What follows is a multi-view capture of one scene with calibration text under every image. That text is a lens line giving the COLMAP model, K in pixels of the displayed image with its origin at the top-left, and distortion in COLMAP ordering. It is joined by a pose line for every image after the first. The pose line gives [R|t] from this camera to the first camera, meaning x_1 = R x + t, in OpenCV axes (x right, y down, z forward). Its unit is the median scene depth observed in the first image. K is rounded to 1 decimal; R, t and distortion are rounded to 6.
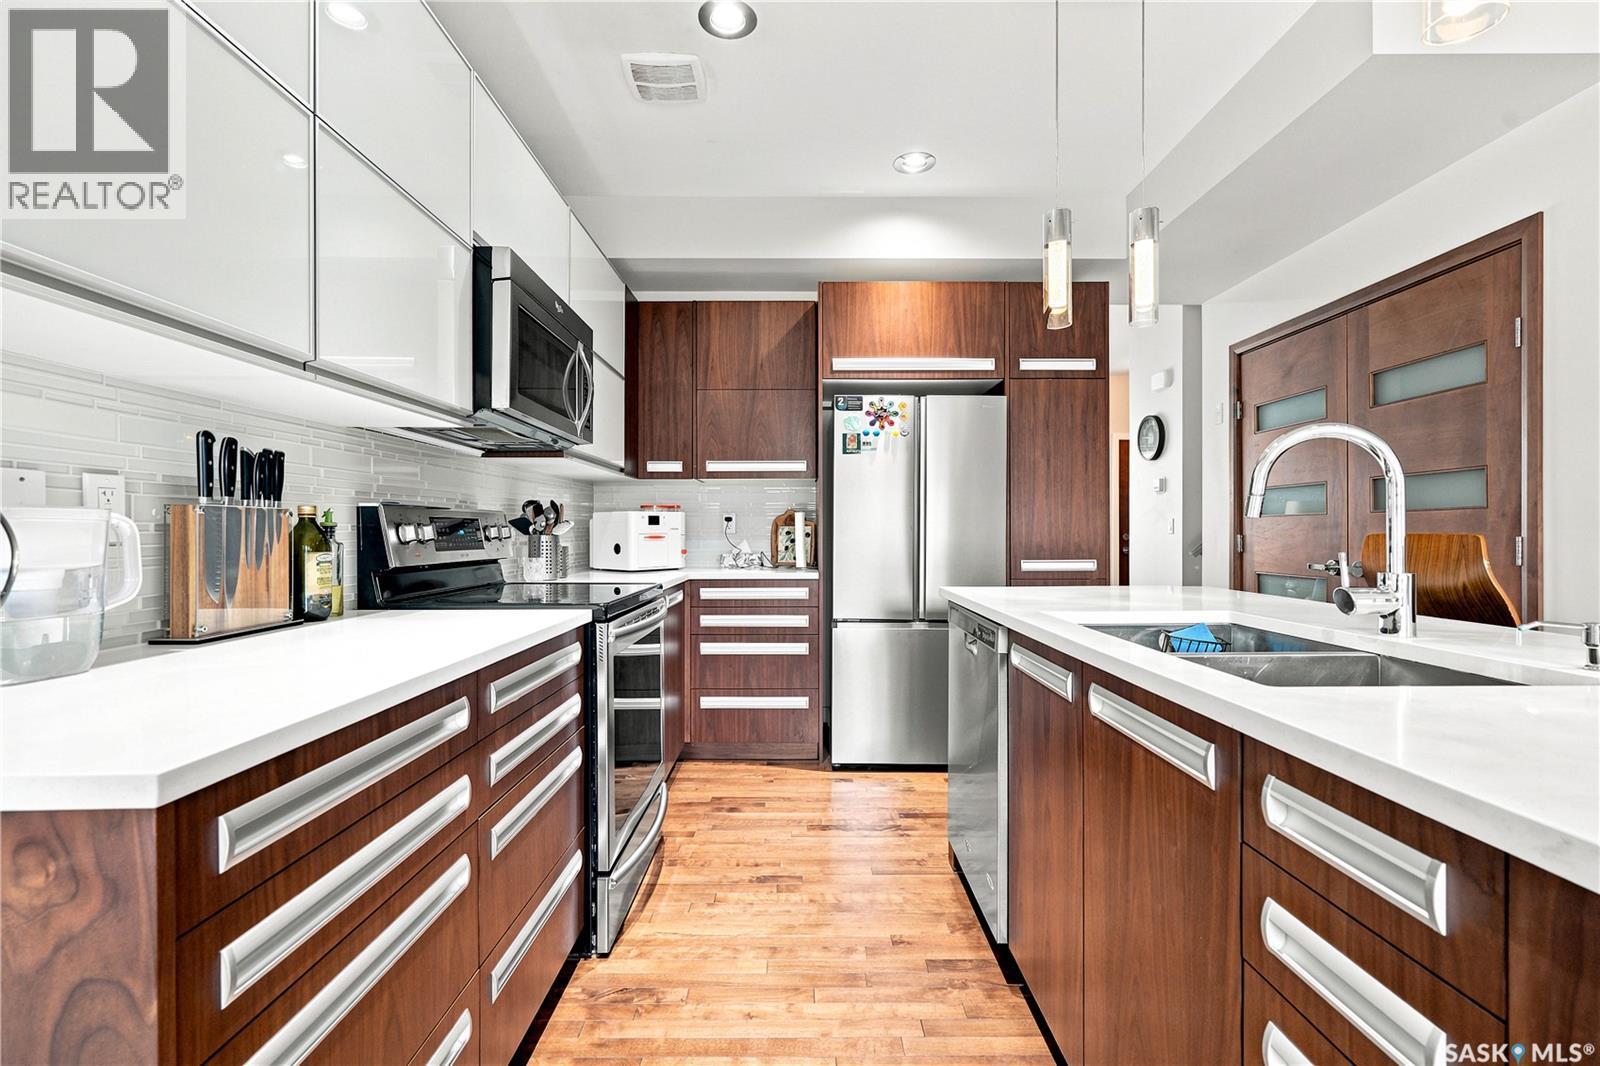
lens RADIAL K [[717.2, 0, 800.0], [0, 717.2, 533.0], [0, 0, 1]] dist [-0.012899, -0.000306]
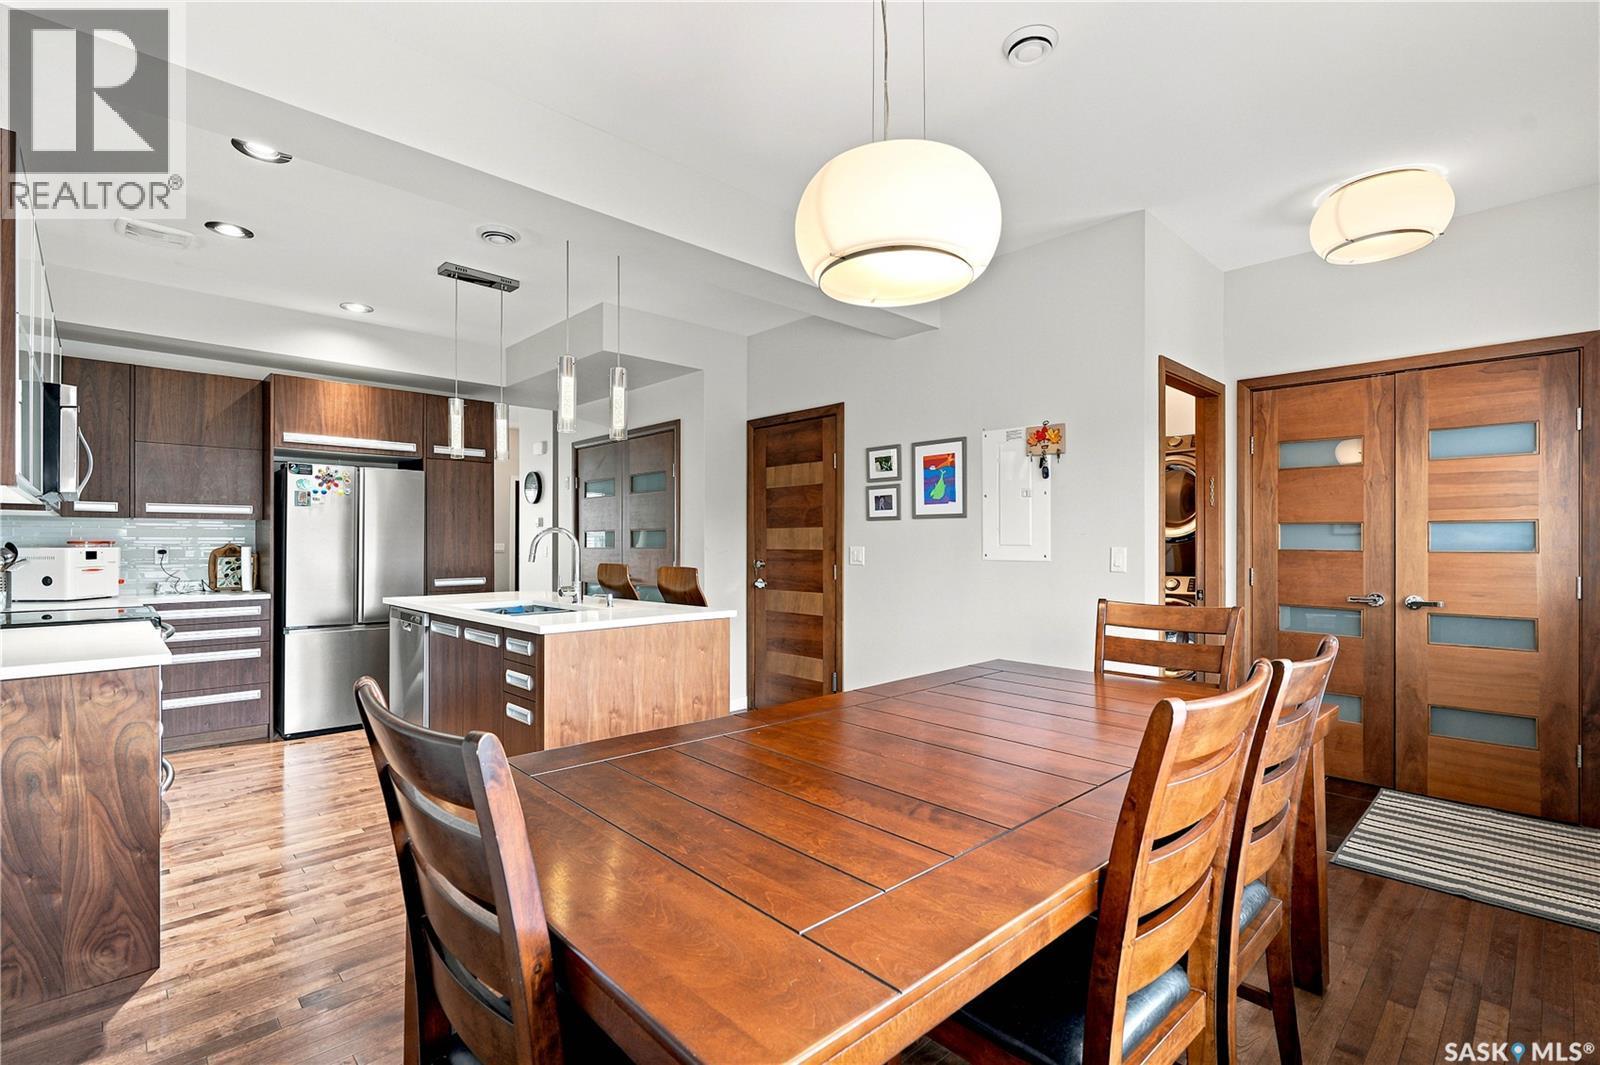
lens RADIAL K [[742.3, 0, 797.2], [0, 742.3, 540.6], [0, 0, 1]] dist [0.010061, 0.000481]
pose [[0.727133, 0.002987, 0.686490, -0.219049], [0.002053, 0.999977, -0.006526, -0.032666], [-0.686493, 0.006155, 0.727110, -0.685678]]
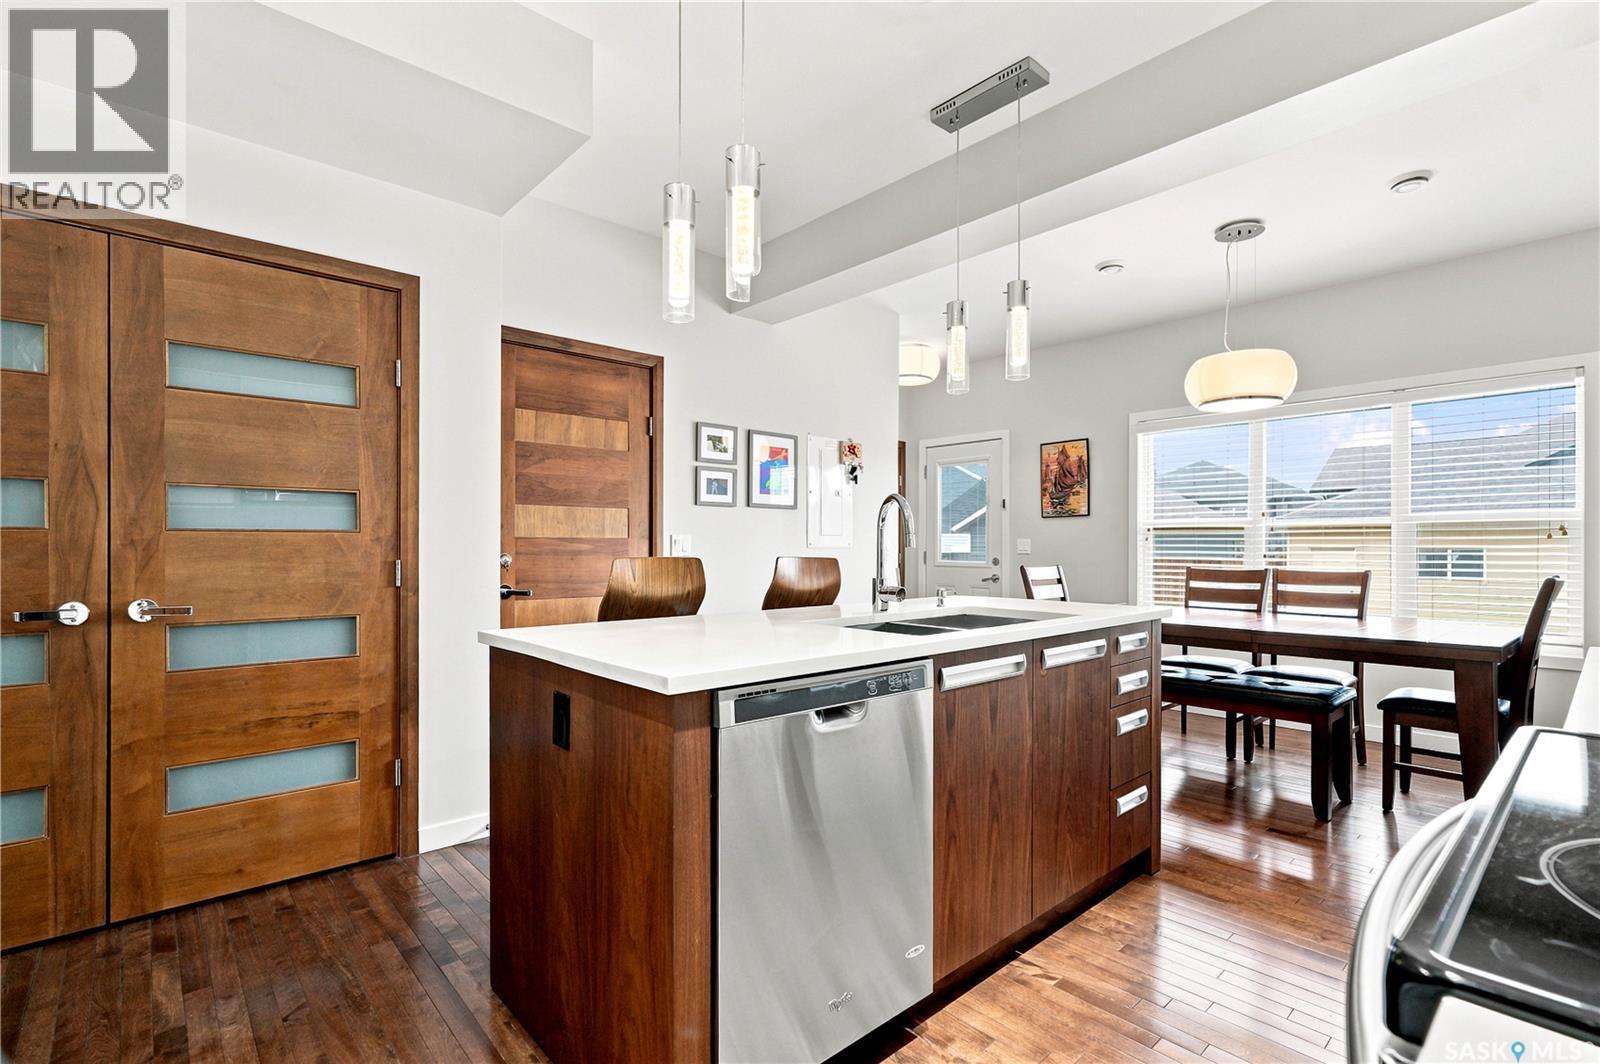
lens RADIAL K [[742.3, 0, 797.2], [0, 742.3, 540.1], [0, 0, 1]] dist [0.010061, 0.000481]
pose [[-0.664770, 0.008281, 0.747002, -0.182157], [0.002173, 0.999956, -0.009151, -0.009627], [-0.747045, -0.004460, -0.664759, 0.933032]]
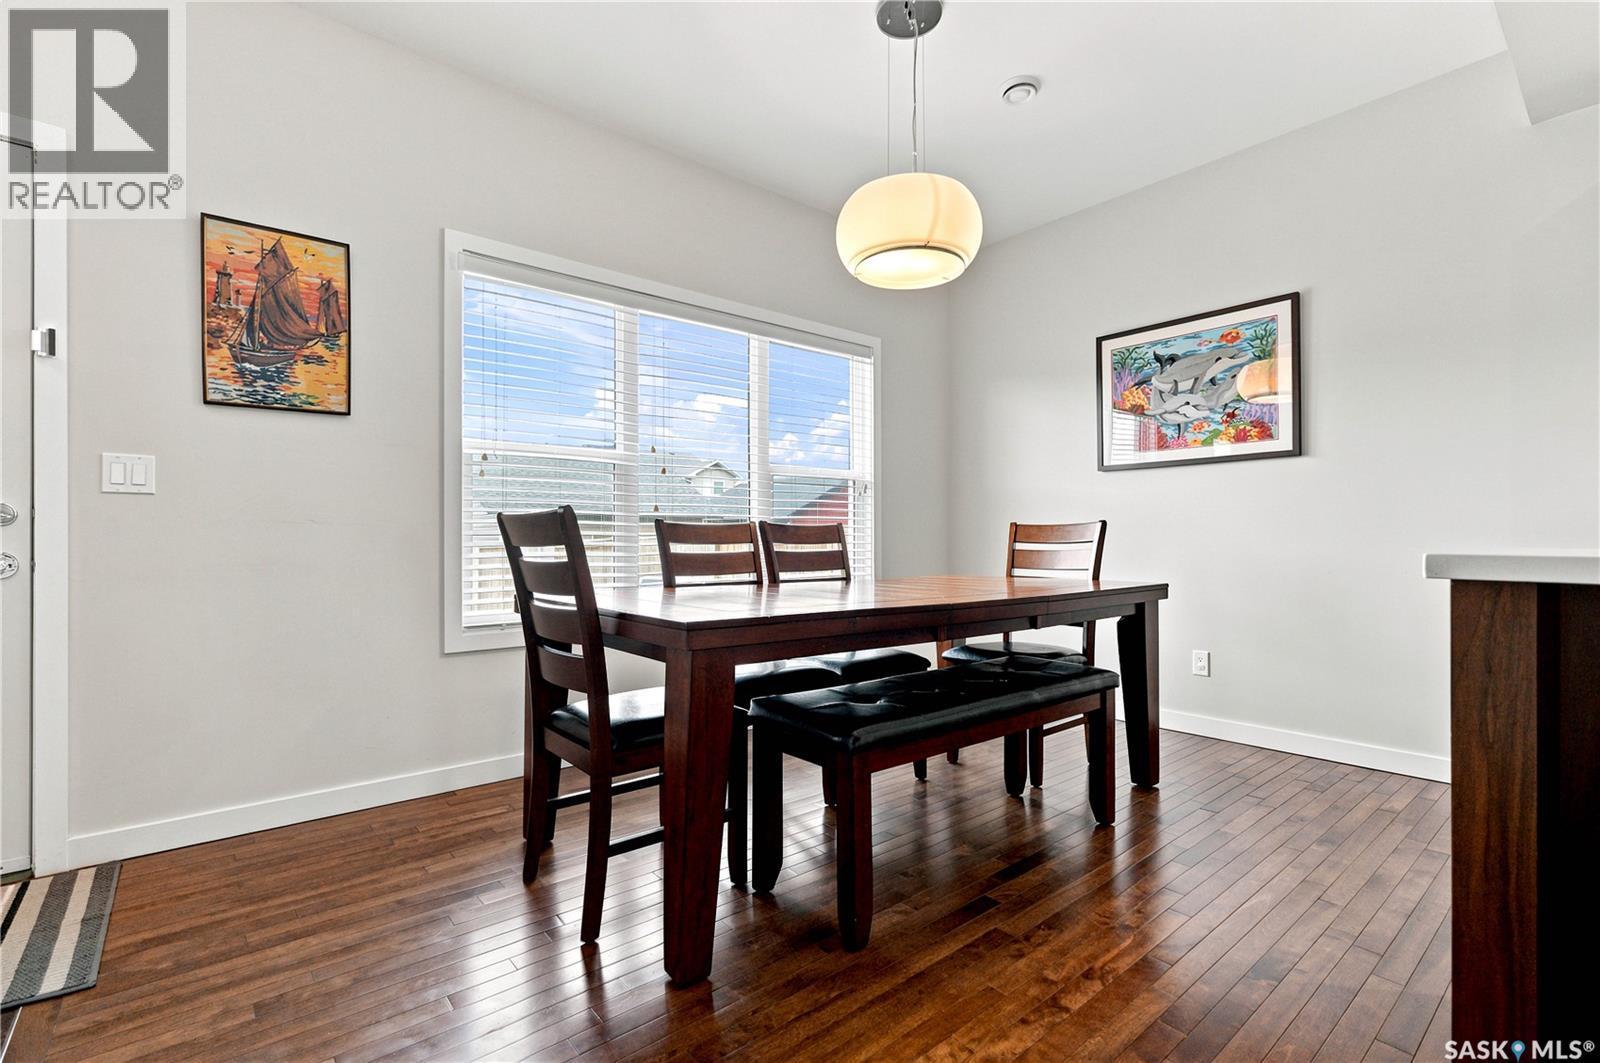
lens RADIAL K [[726.8, 0, 801.7], [0, 726.8, 540.0], [0, 0, 1]] dist [-0.000425, -0.000363]
pose [[-0.766153, 0.002040, -0.642655, 0.782377], [0.000131, 0.999995, 0.003018, 0.048873], [0.642658, 0.002228, -0.766150, 0.178663]]
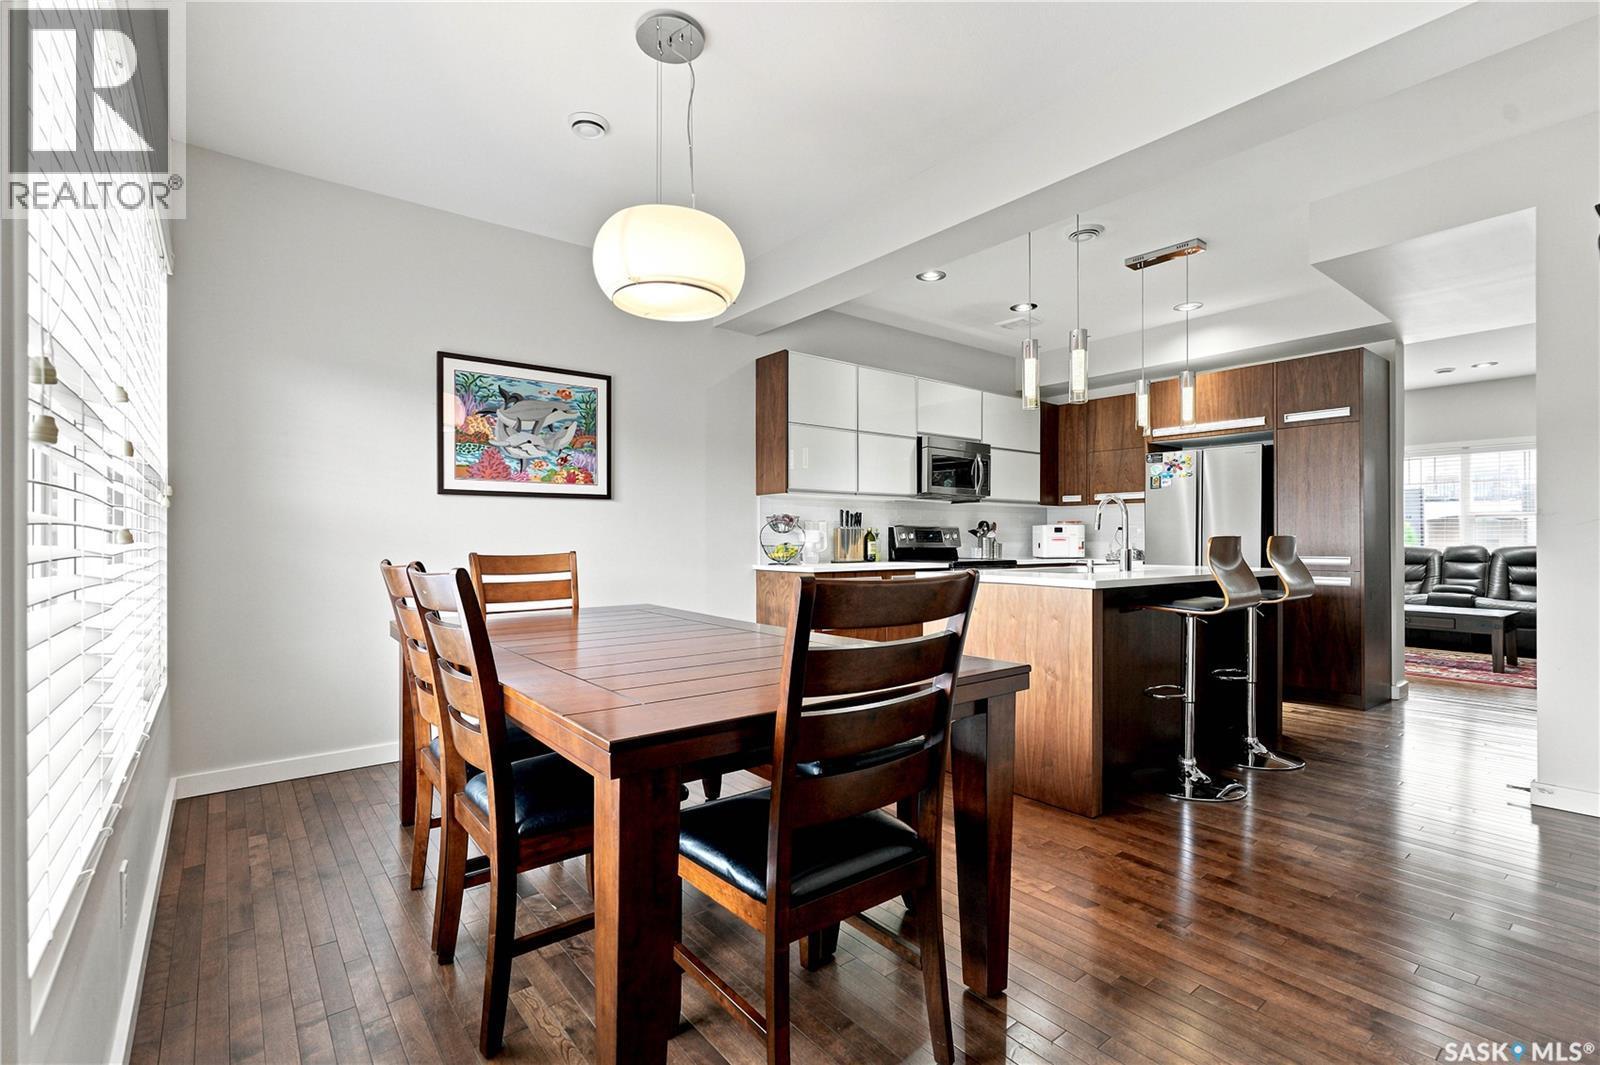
lens RADIAL K [[717.2, 0, 800.0], [0, 717.2, 532.5], [0, 0, 1]] dist [-0.012899, -0.000306]
pose [[0.618623, -0.003491, -0.785681, 0.853277], [-0.004610, 0.999957, -0.008074, 0.006716], [0.785675, 0.008617, 0.618580, -0.652977]]
